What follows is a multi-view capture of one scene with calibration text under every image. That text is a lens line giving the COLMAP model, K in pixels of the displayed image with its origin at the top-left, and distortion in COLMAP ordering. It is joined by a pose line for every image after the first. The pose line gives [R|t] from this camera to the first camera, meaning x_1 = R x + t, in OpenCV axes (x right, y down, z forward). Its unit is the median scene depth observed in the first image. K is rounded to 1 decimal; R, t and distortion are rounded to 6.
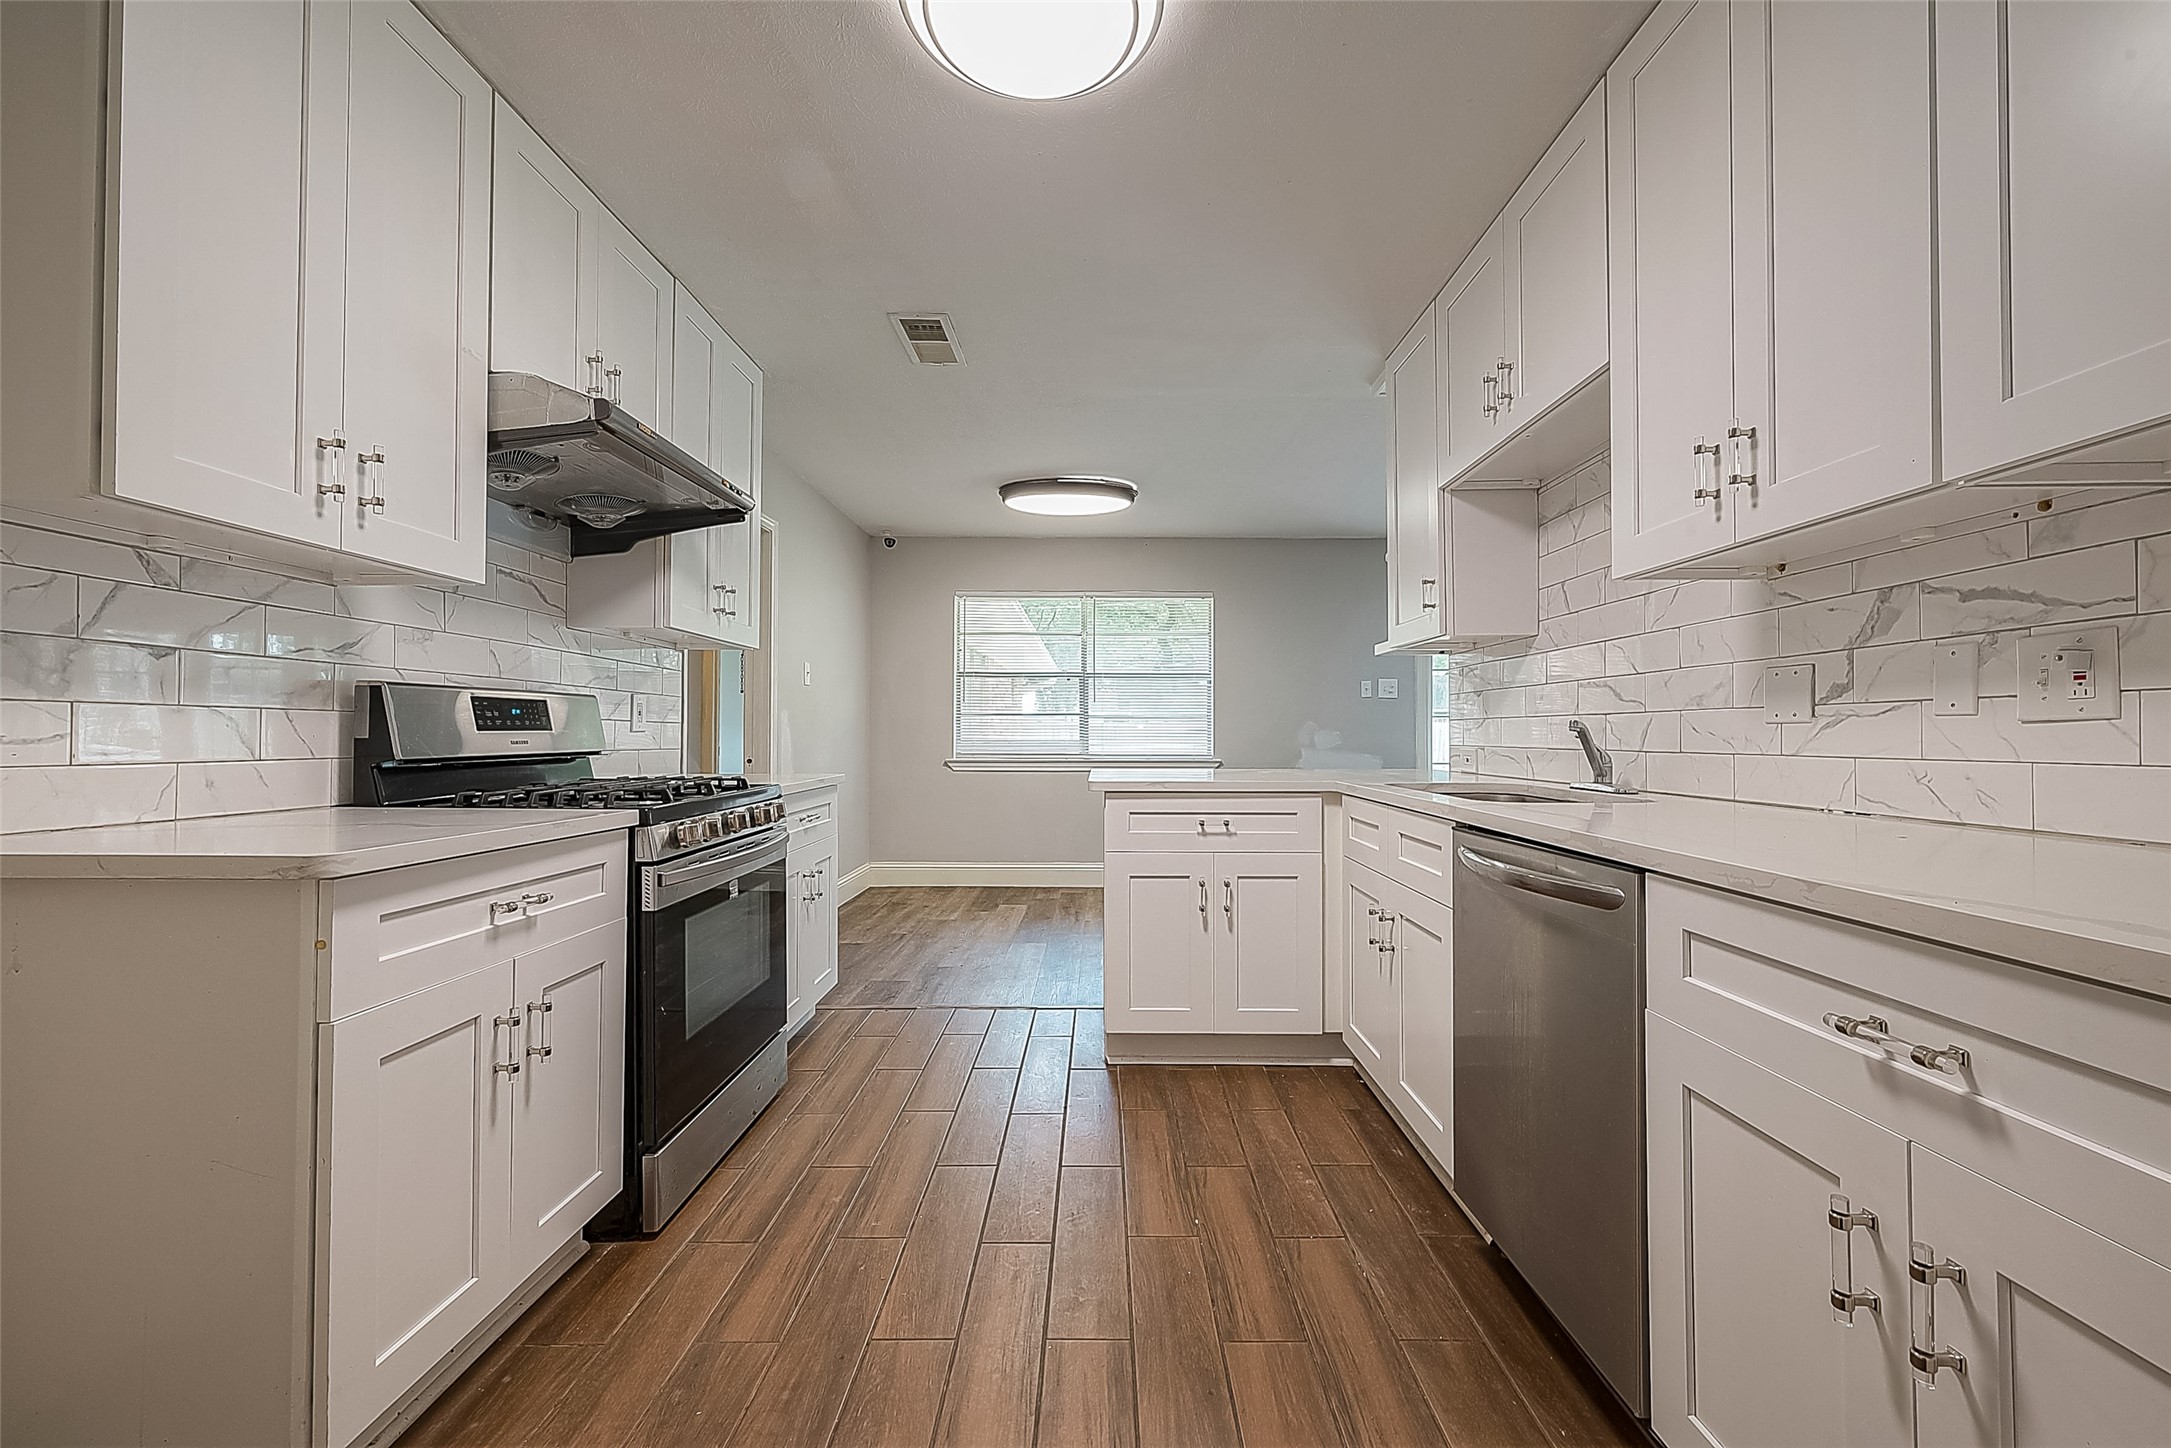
lens RADIAL K [[859.0, 0, 1096.8], [0, 859.0, 723.1], [0, 0, 1]] dist [0.000919, 0.000348]
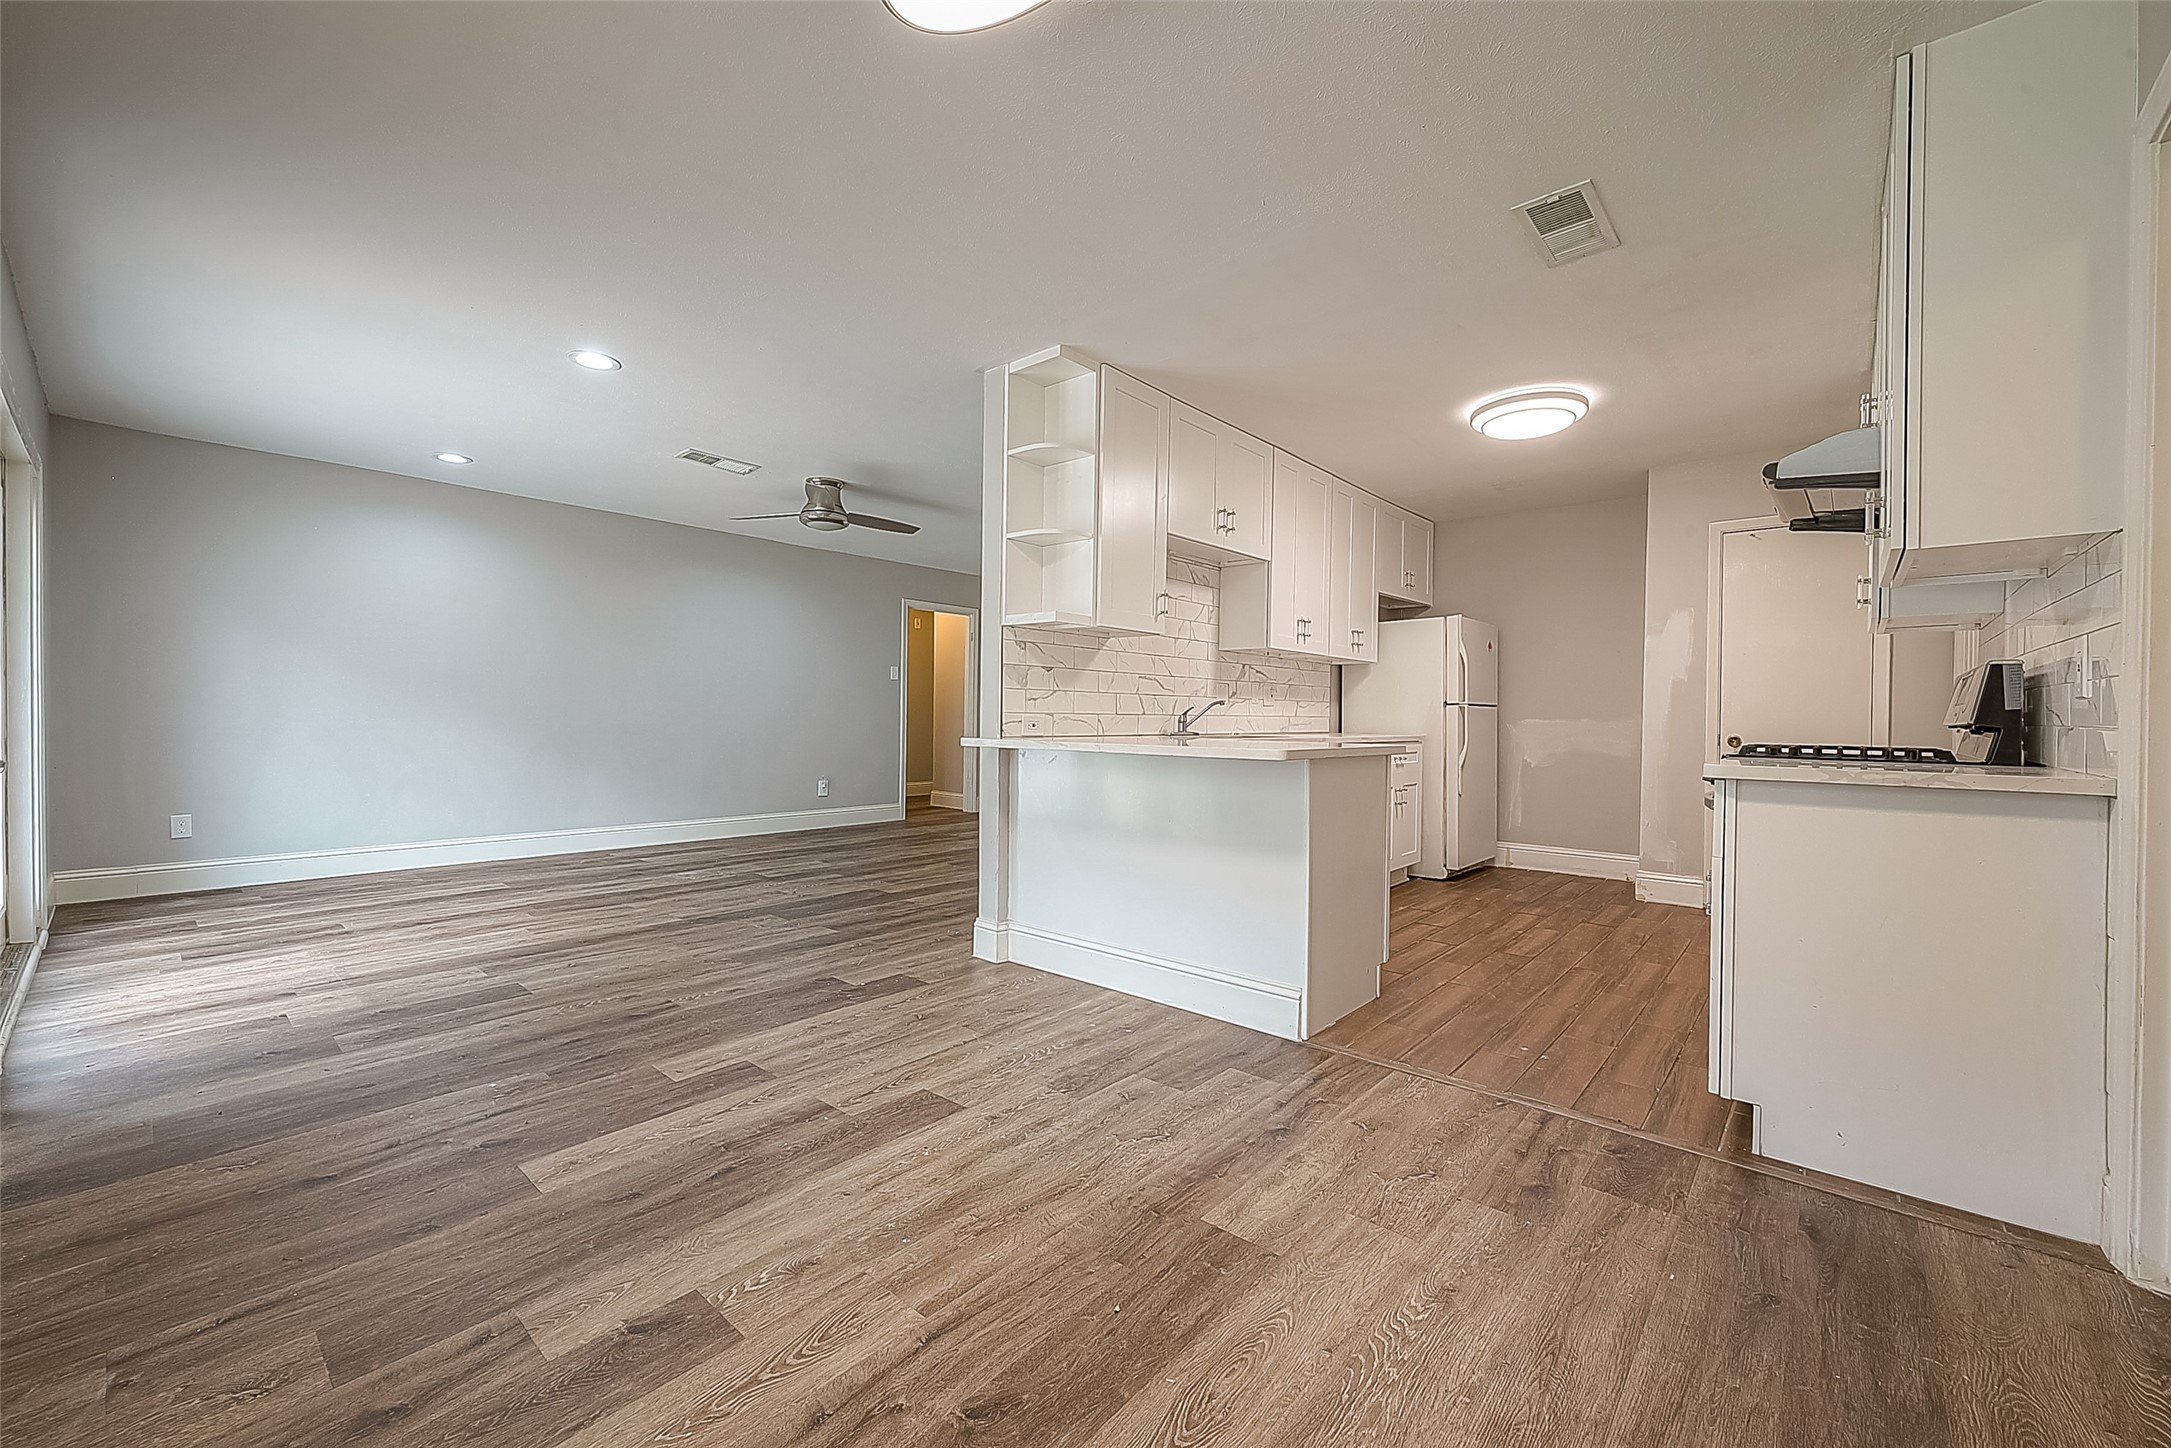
lens RADIAL K [[859.0, 0, 1099.6], [0, 859.0, 723.9], [0, 0, 1]] dist [0.000919, 0.000348]
pose [[-0.760906, -0.014239, 0.648706, -0.536001], [-0.019929, 0.999800, -0.001430, 0.058429], [-0.648556, -0.014016, -0.761038, 2.596431]]
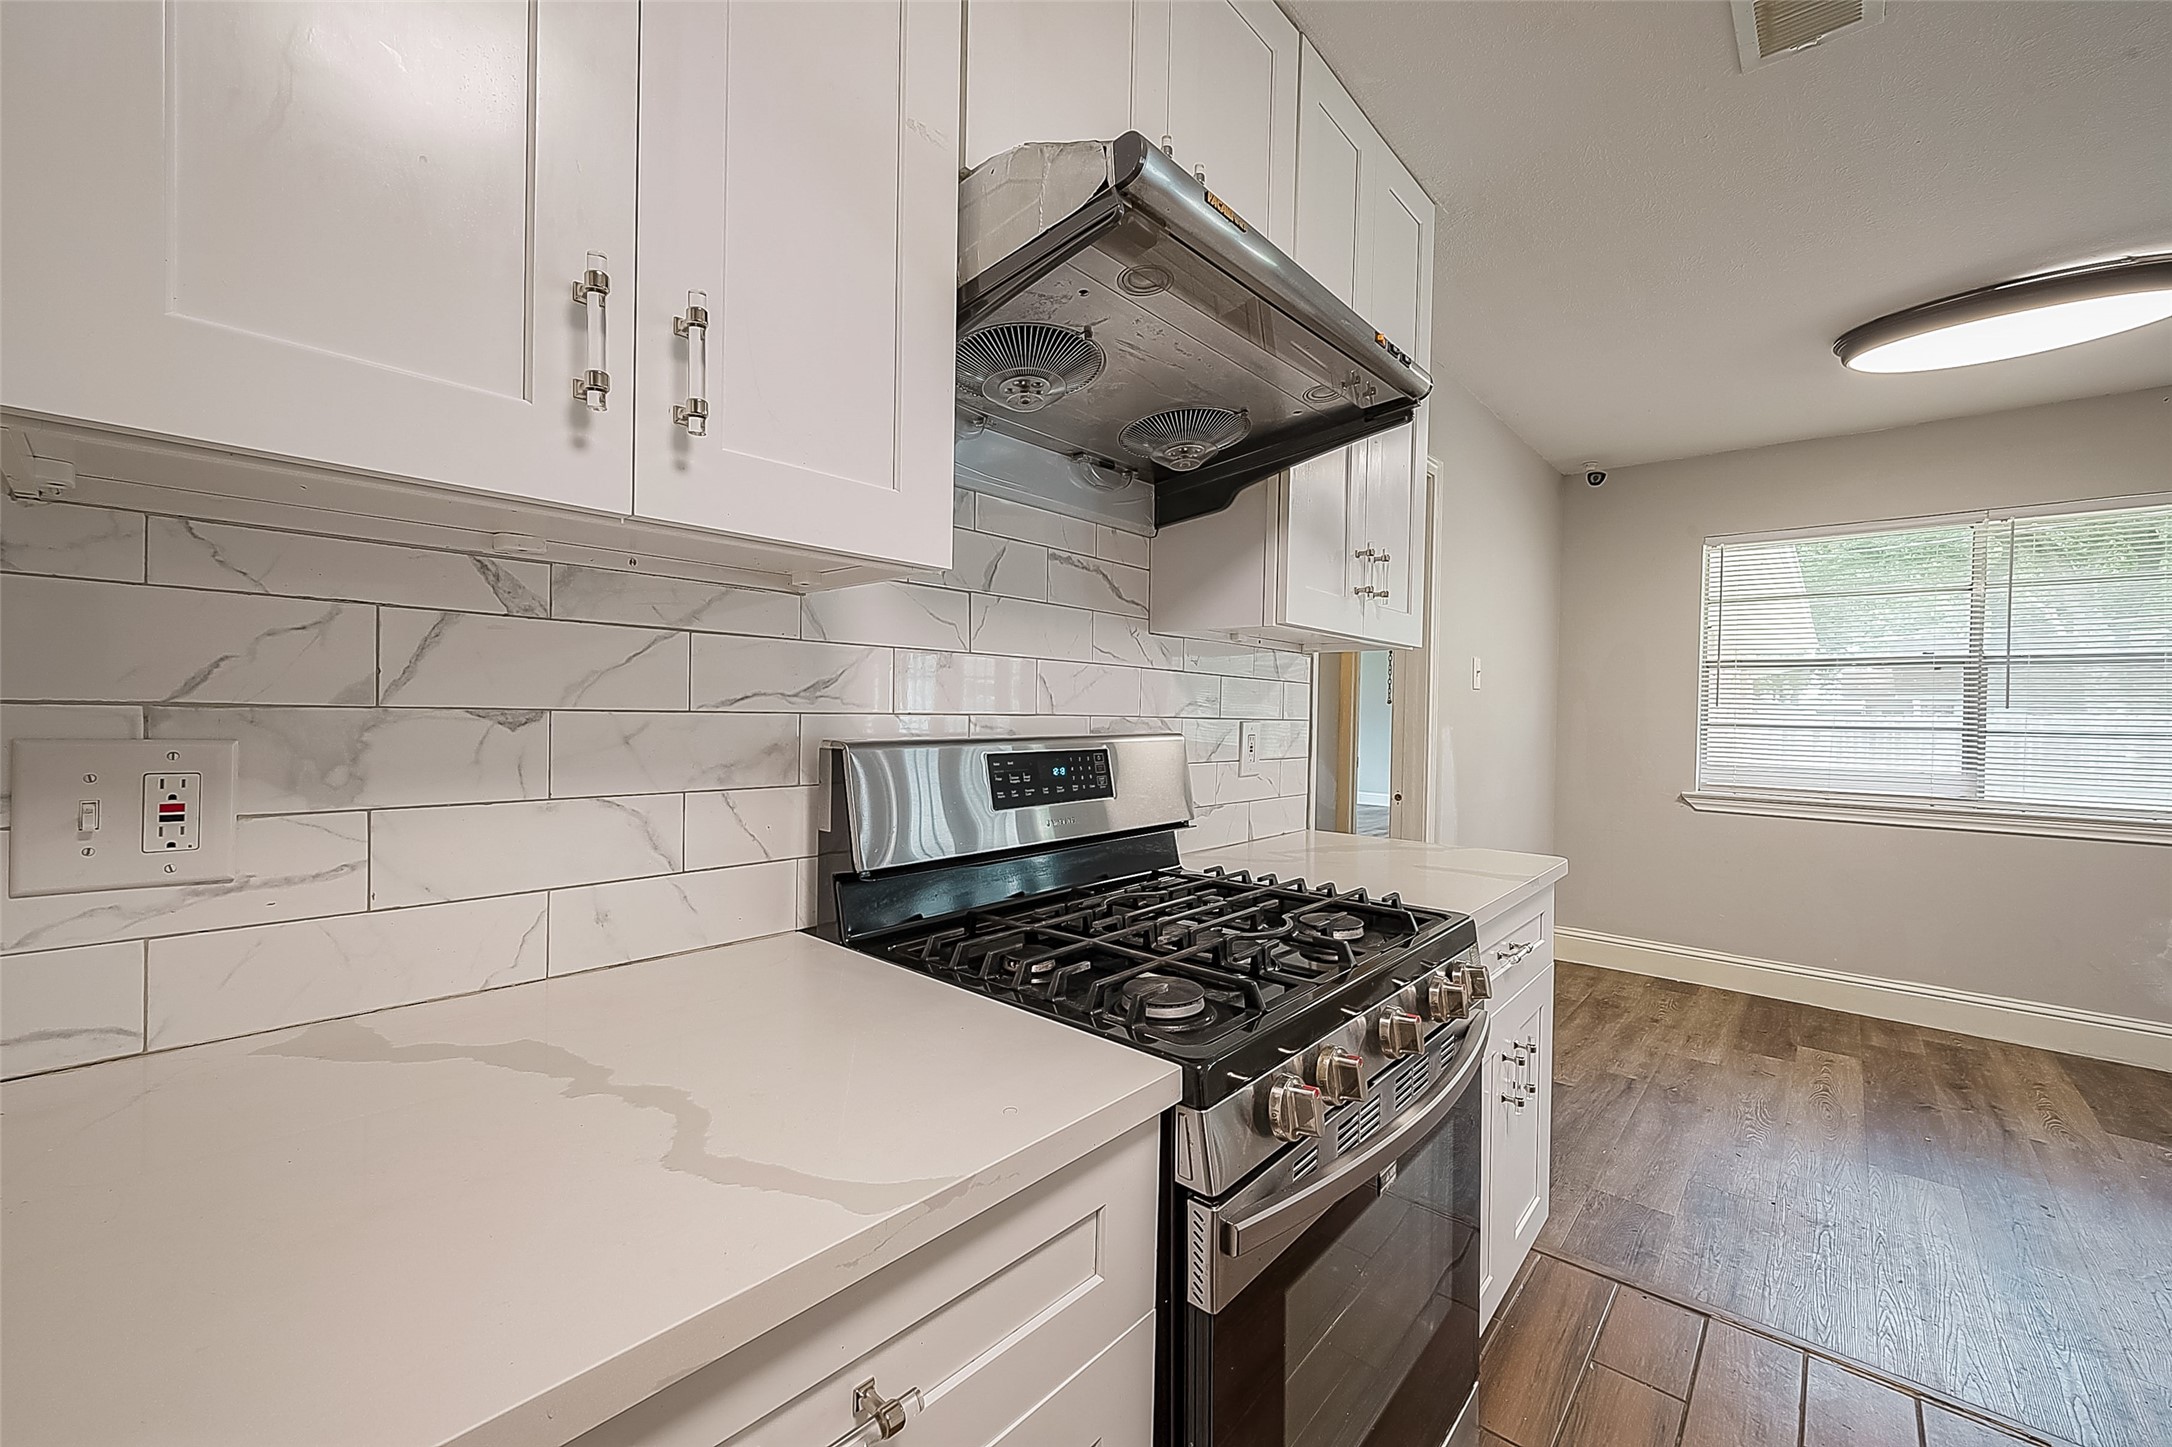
lens RADIAL K [[859.4, 0, 1096.8], [0, 859.4, 722.3], [0, 0, 1]] dist [0.000919, 0.000348]
pose [[0.759683, 0.019957, -0.649988, -0.236908], [-0.007480, 0.999731, 0.021953, -0.063927], [0.650251, -0.011816, 0.759628, 0.528242]]
